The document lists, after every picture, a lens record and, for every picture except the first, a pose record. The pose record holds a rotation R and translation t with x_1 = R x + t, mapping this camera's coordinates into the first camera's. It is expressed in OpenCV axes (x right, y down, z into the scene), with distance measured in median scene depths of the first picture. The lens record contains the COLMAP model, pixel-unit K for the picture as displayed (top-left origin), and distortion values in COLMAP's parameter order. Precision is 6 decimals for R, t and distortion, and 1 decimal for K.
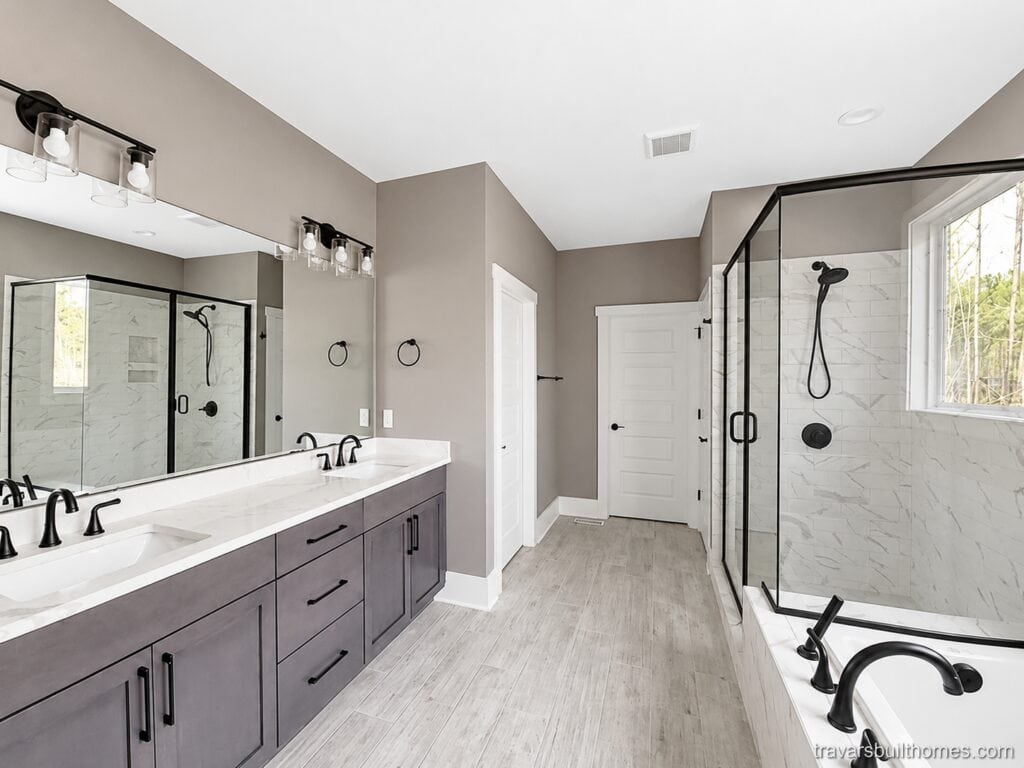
lens RADIAL K [[422.8, 0, 512.0], [0, 422.8, 384.0], [0, 0, 1]] dist [0.001698, 0.000163]
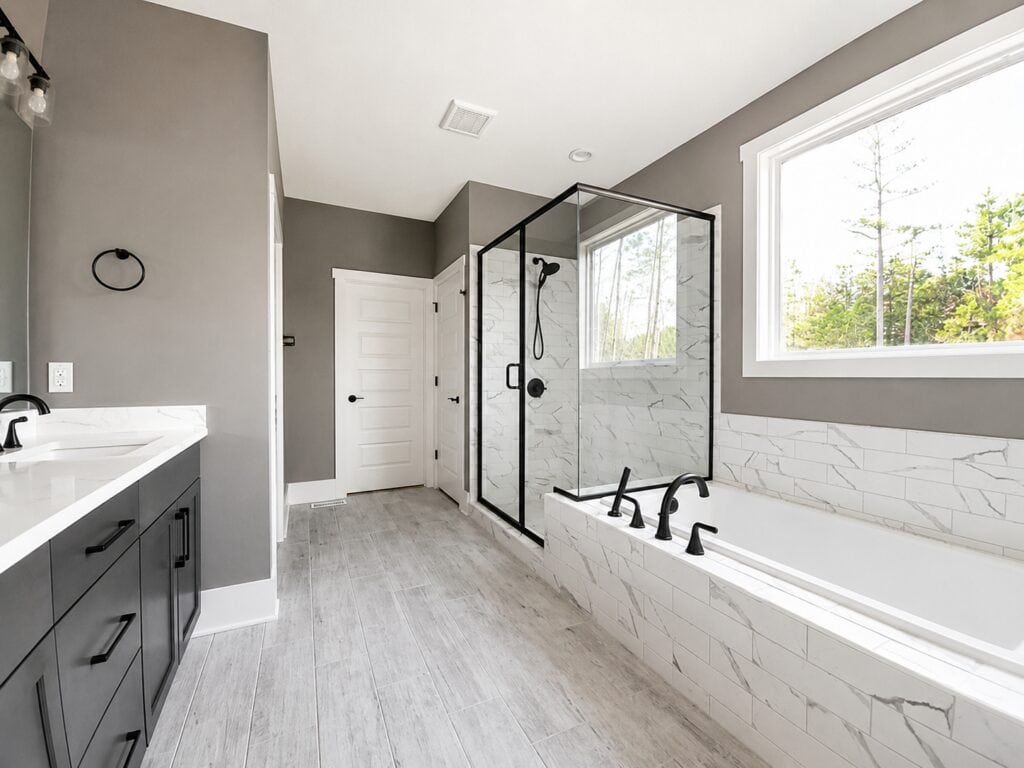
lens RADIAL K [[416.2, 0, 514.5], [0, 416.2, 380.7], [0, 0, 1]] dist [-0.000971, -0.005969]
pose [[0.688450, -0.009250, 0.725225, -0.291334], [0.009350, 0.999949, 0.003879, 0.095852], [-0.725224, 0.004111, 0.688501, 0.148988]]
